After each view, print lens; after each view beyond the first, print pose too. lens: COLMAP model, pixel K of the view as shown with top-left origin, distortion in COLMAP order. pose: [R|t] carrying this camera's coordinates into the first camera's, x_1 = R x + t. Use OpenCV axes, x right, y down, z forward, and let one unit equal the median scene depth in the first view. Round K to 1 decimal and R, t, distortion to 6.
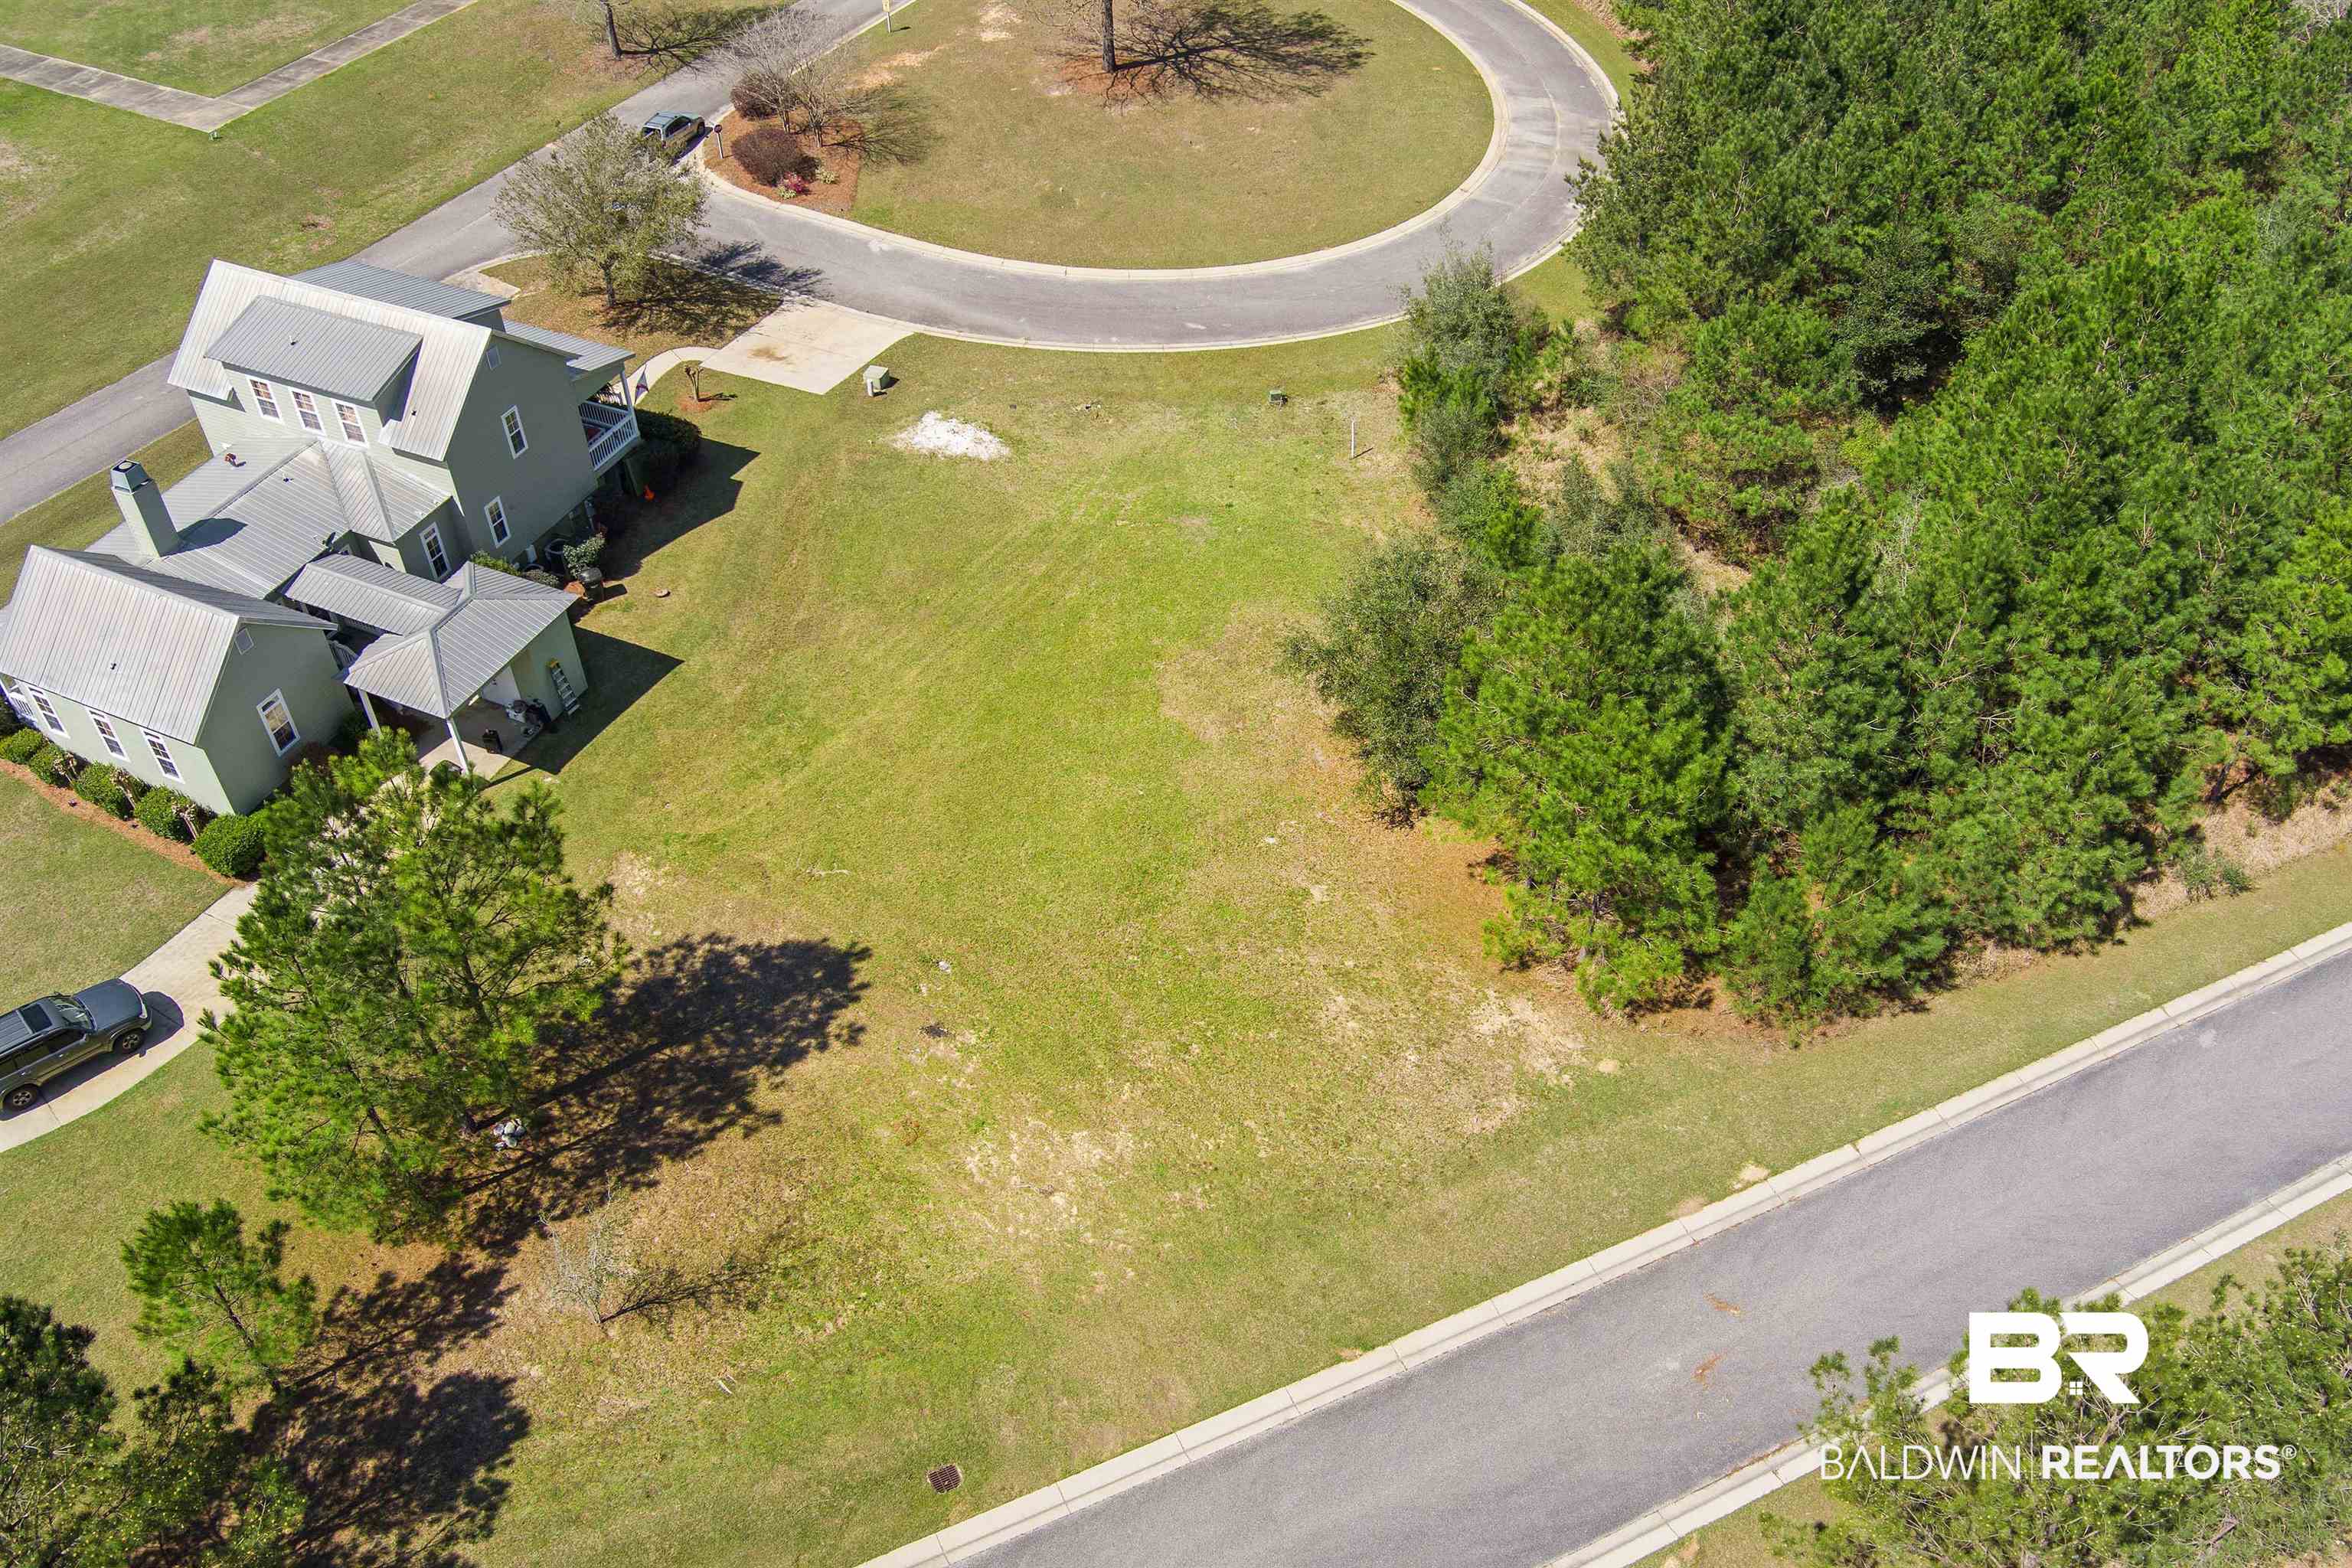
lens RADIAL K [[1965.3, 0, 1176.0], [0, 1965.3, 784.0], [0, 0, 1]] dist [-0.085040, 0.040277]
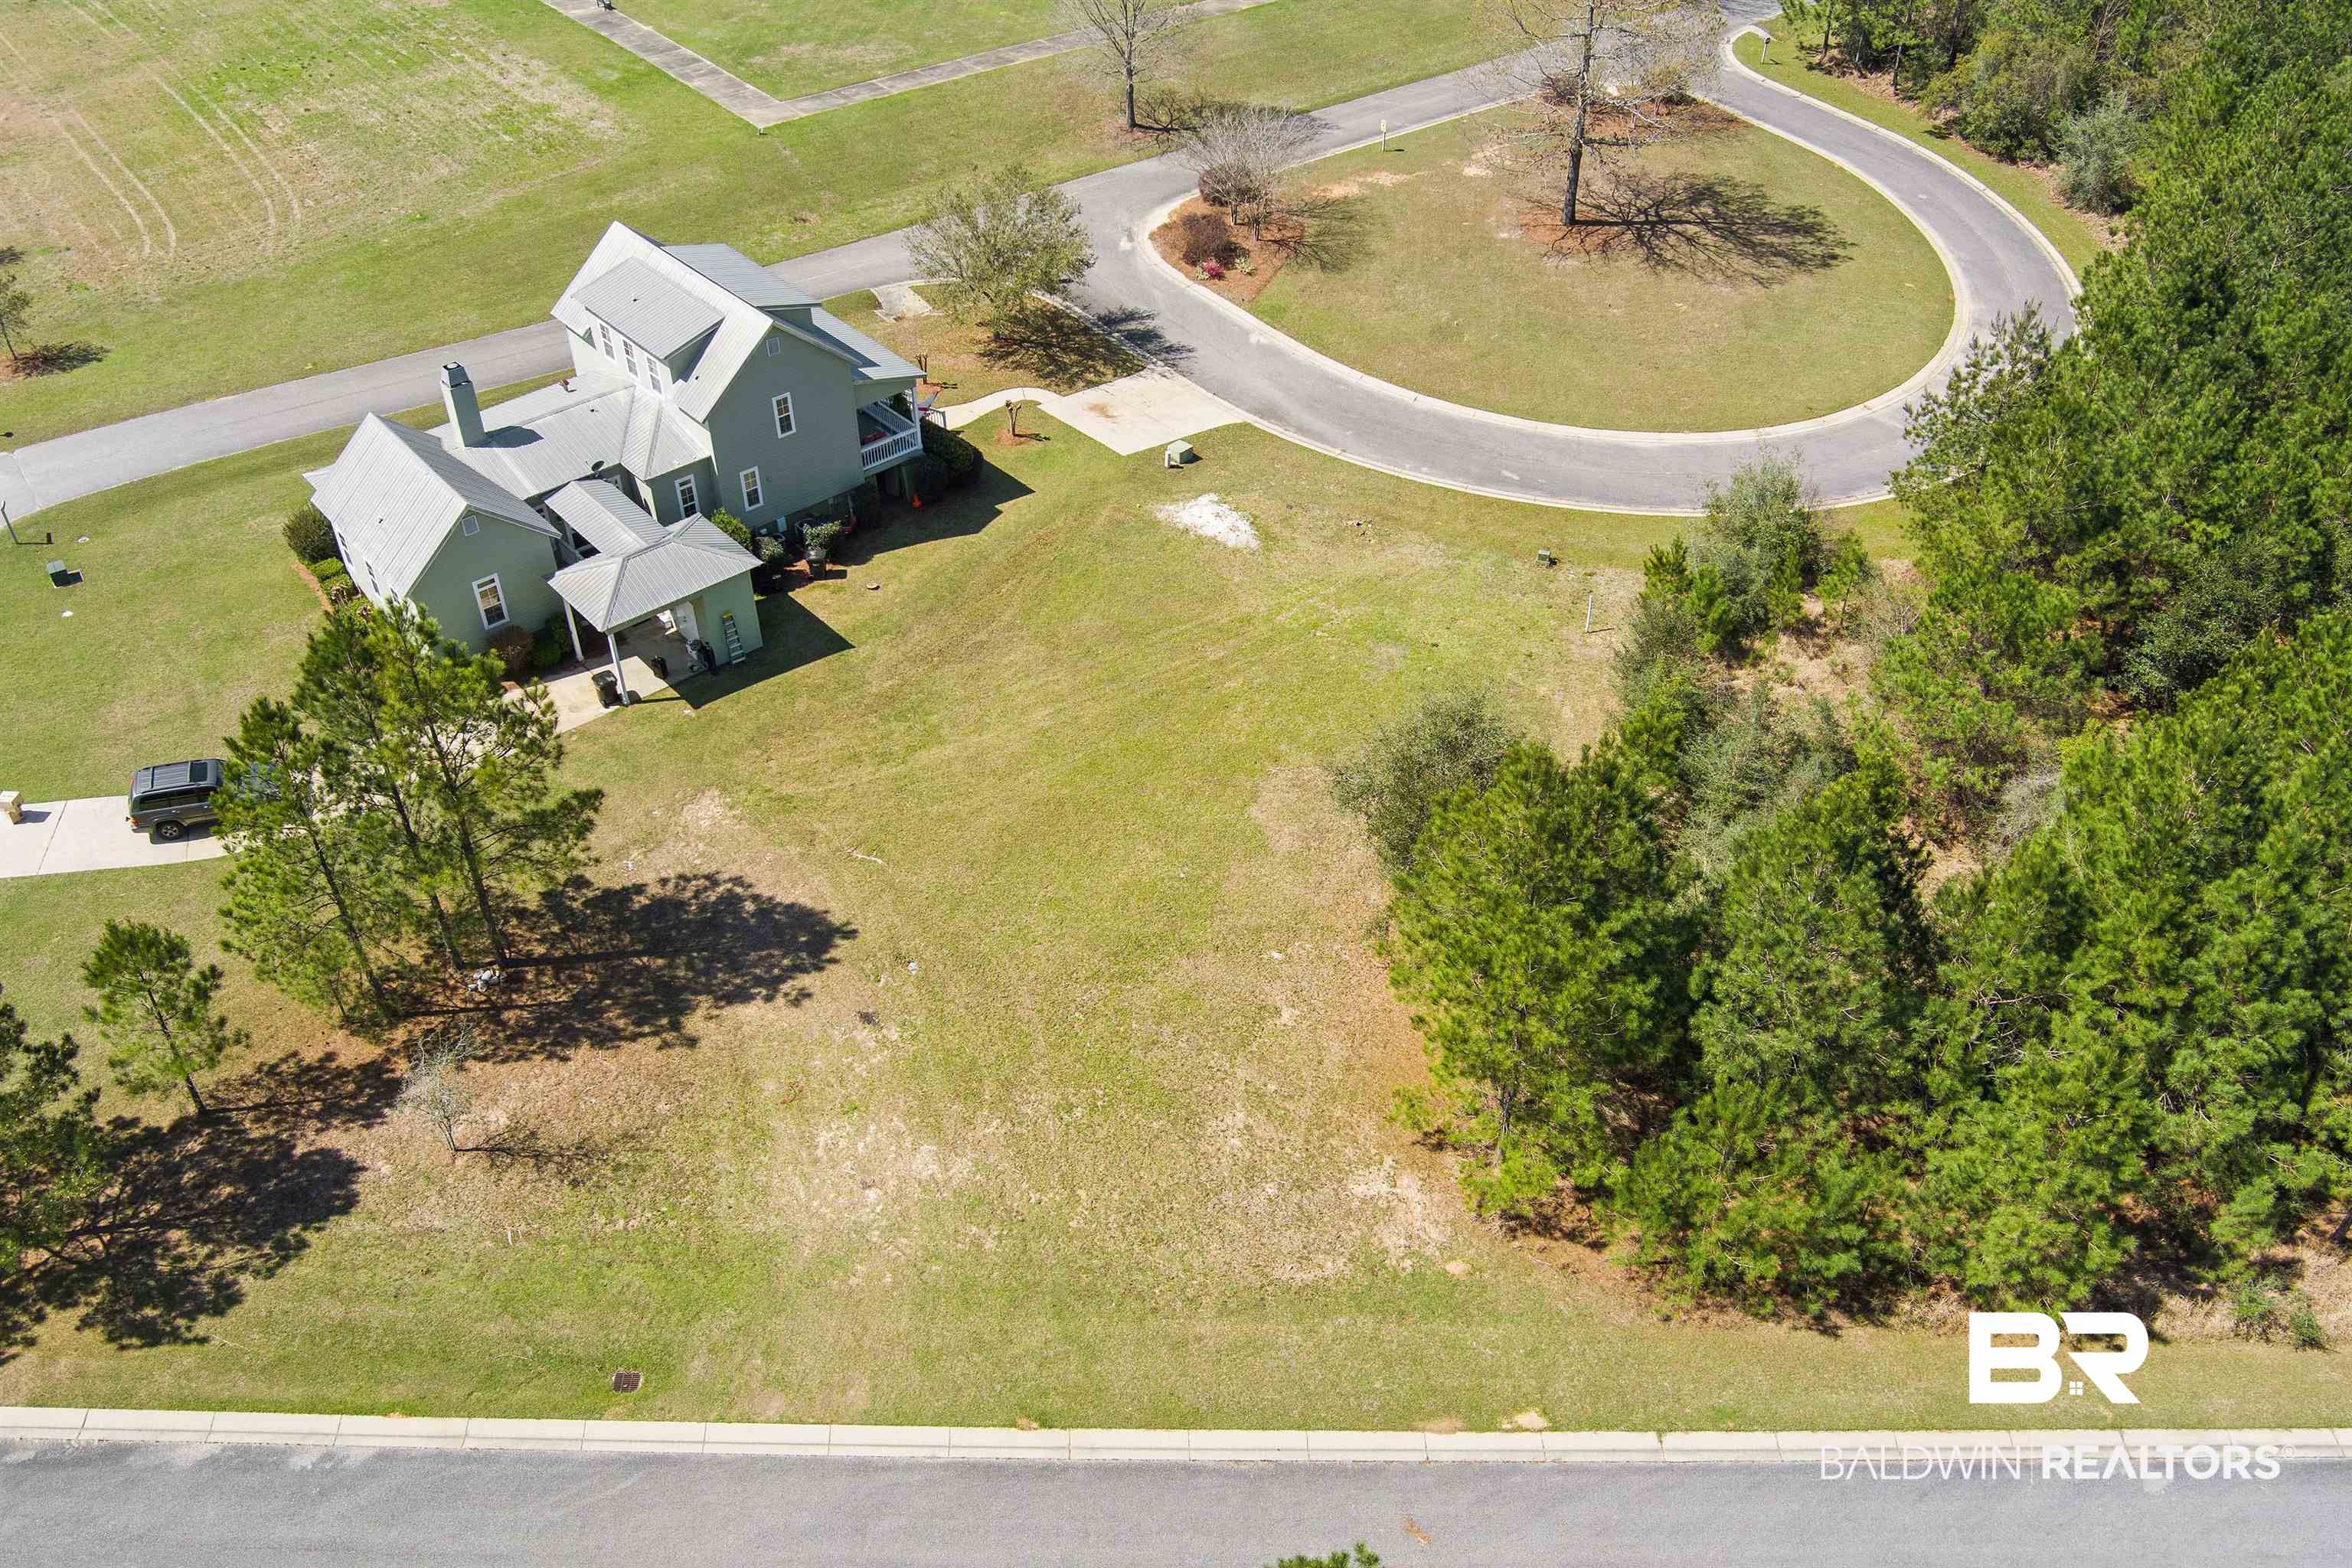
lens RADIAL K [[1965.3, 0, 1176.0], [0, 1965.3, 784.0], [0, 0, 1]] dist [-0.085040, 0.040277]
pose [[0.906279, 0.266851, -0.327794, 0.329679], [-0.287011, 0.957828, -0.013774, -0.028749], [0.310295, 0.106564, 0.944649, 0.025289]]
